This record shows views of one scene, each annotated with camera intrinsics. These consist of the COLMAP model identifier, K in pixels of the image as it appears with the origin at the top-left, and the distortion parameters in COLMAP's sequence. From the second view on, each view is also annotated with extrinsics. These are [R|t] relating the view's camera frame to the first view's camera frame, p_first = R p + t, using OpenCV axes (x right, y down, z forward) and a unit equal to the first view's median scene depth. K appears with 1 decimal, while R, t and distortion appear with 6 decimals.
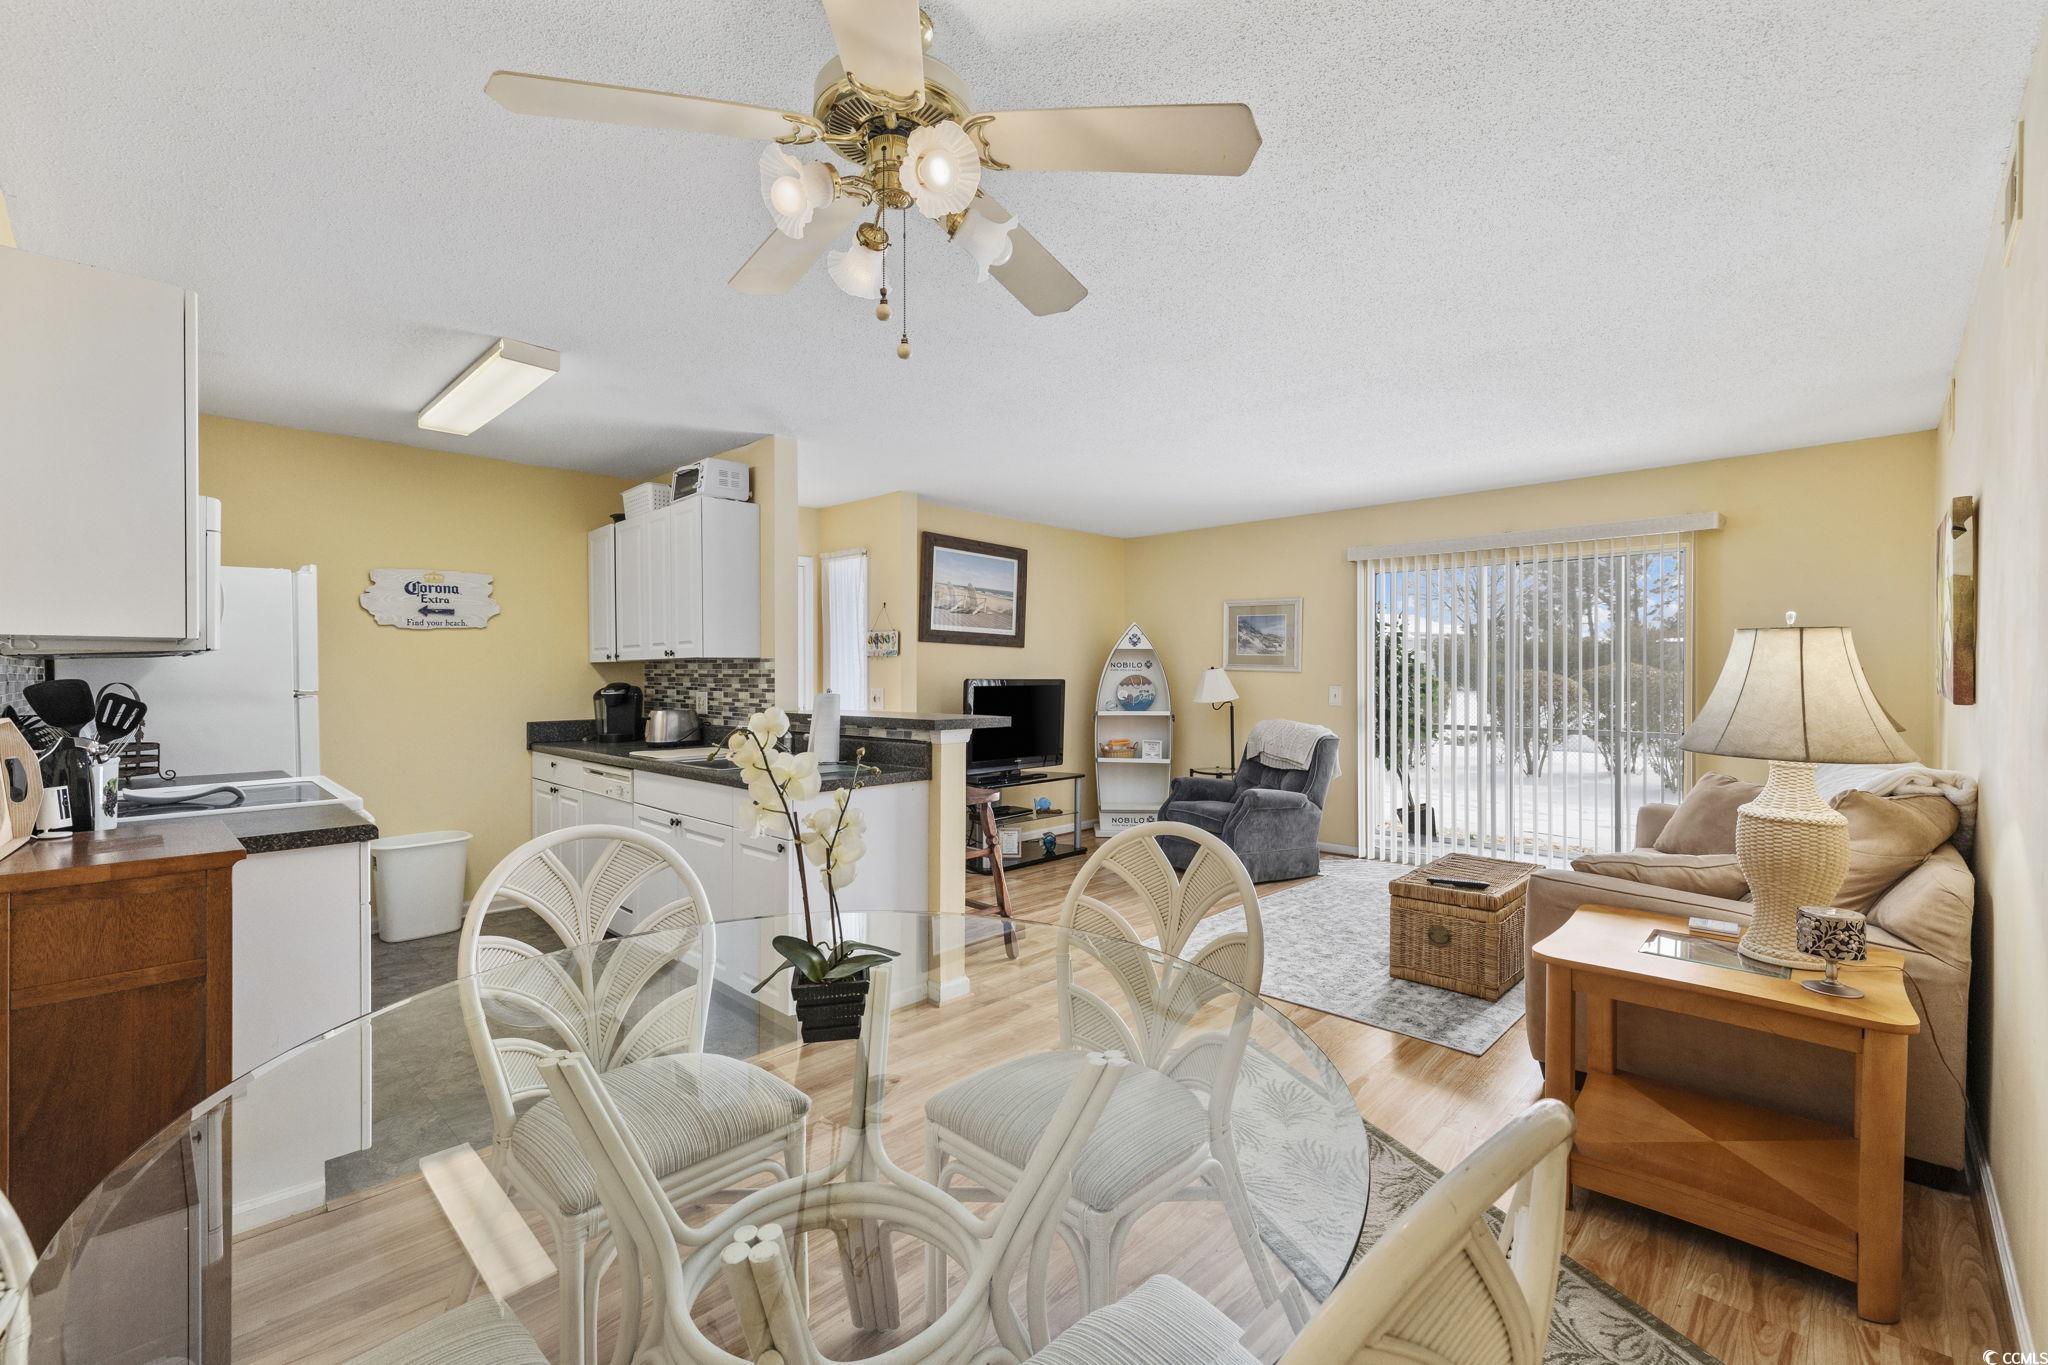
lens RADIAL K [[898.6, 0, 1025.4], [0, 898.6, 676.5], [0, 0, 1]] dist [0.021178, 0.000320]
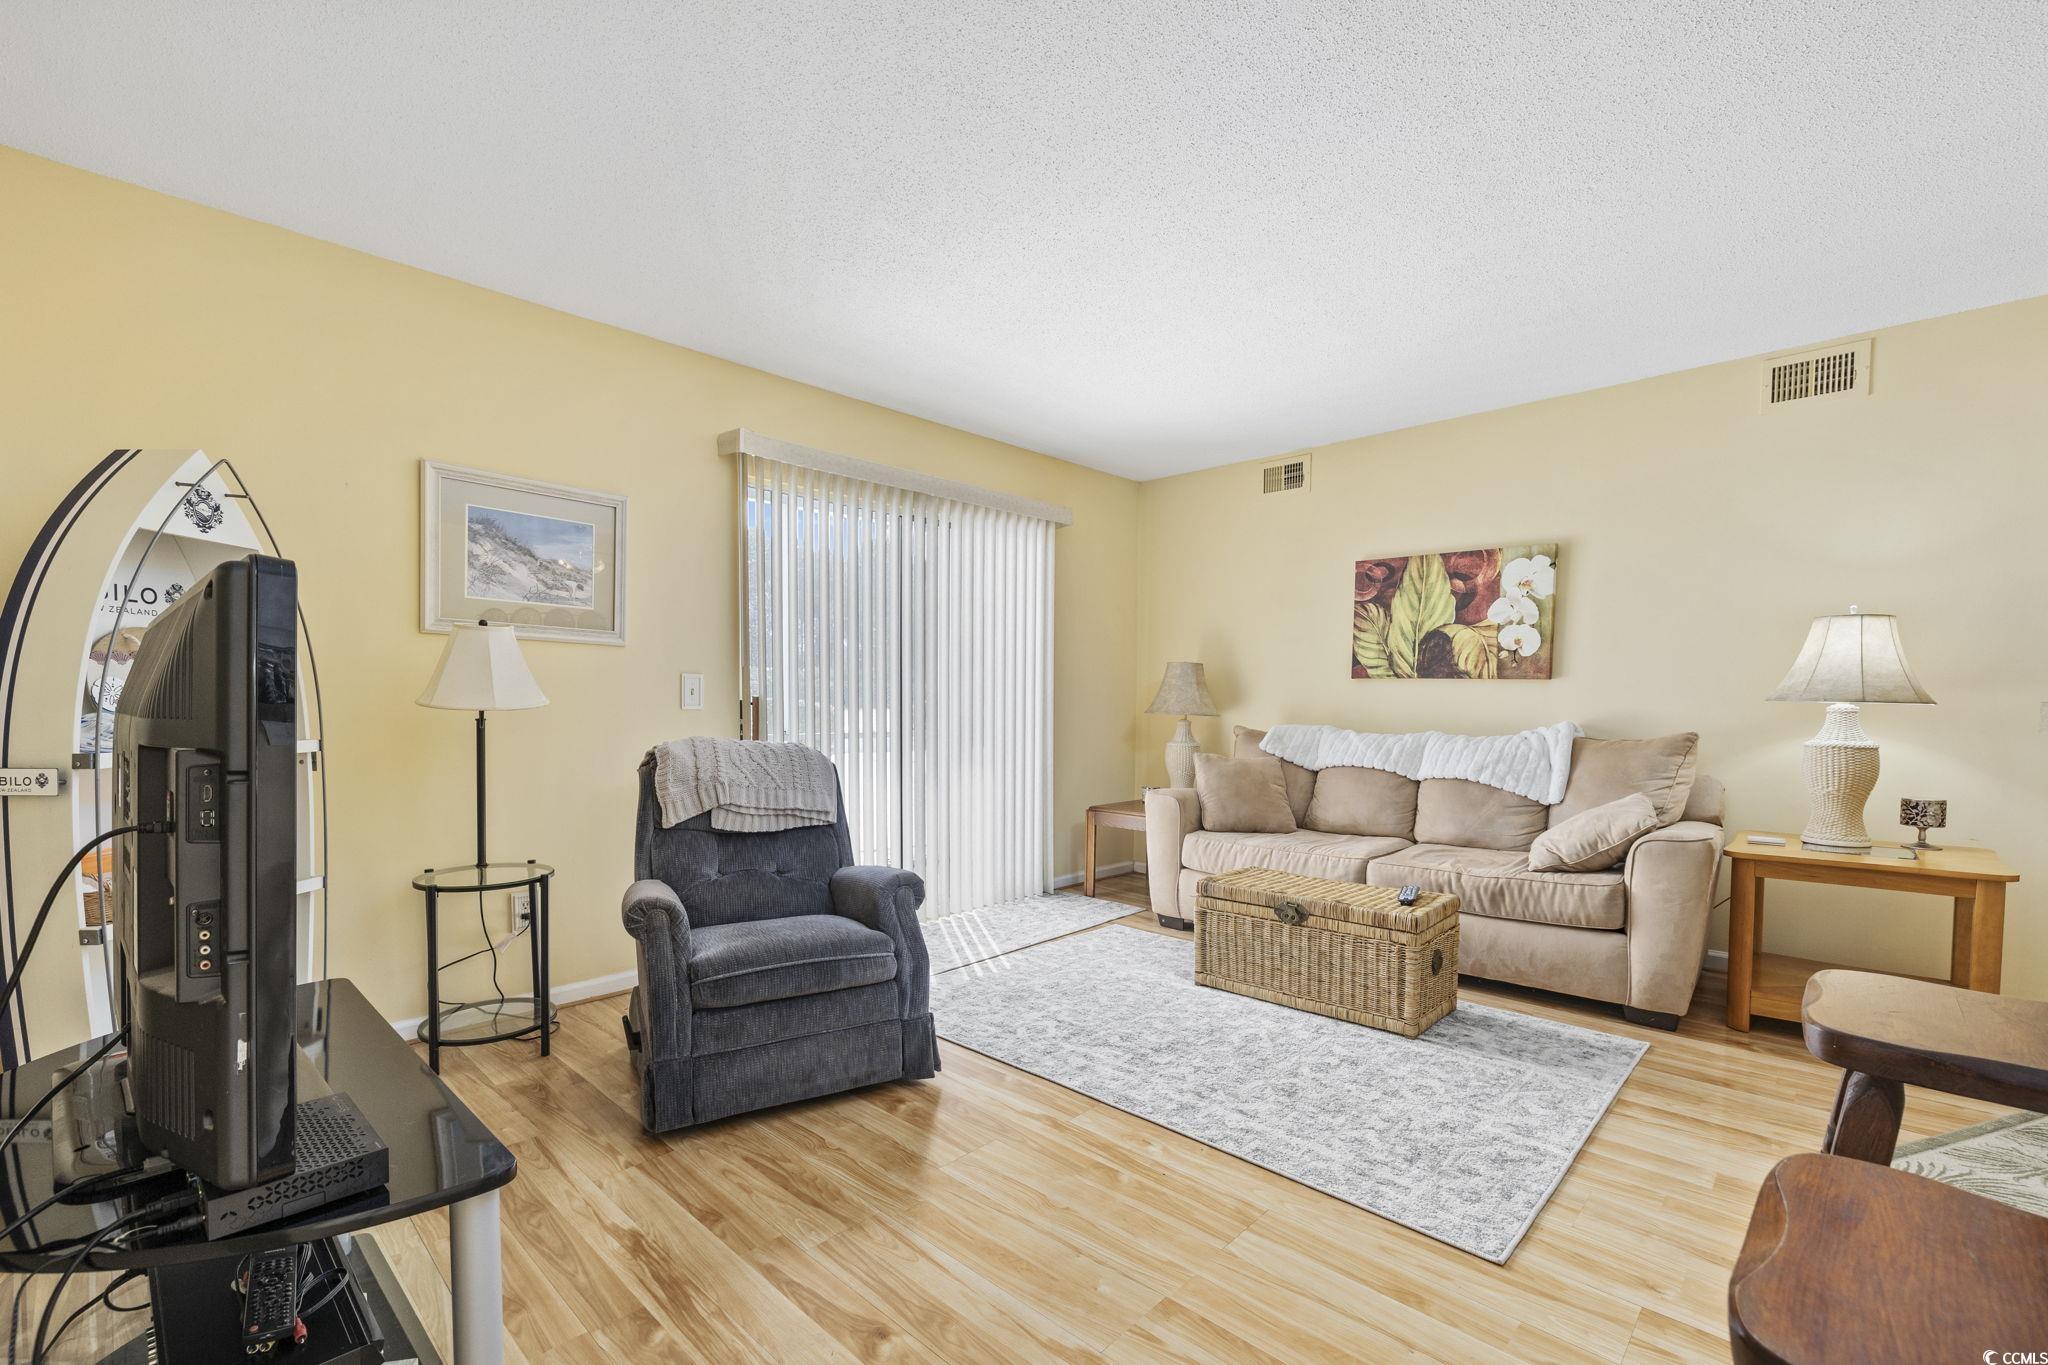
lens RADIAL K [[898.6, 0, 1022.2], [0, 898.6, 693.7], [0, 0, 1]] dist [0.021178, 0.000320]
pose [[-0.021015, 0.001057, 0.999779, -0.334595], [0.002816, 0.999996, -0.000998, 0.038315], [-0.999775, 0.002795, -0.021018, 1.275874]]
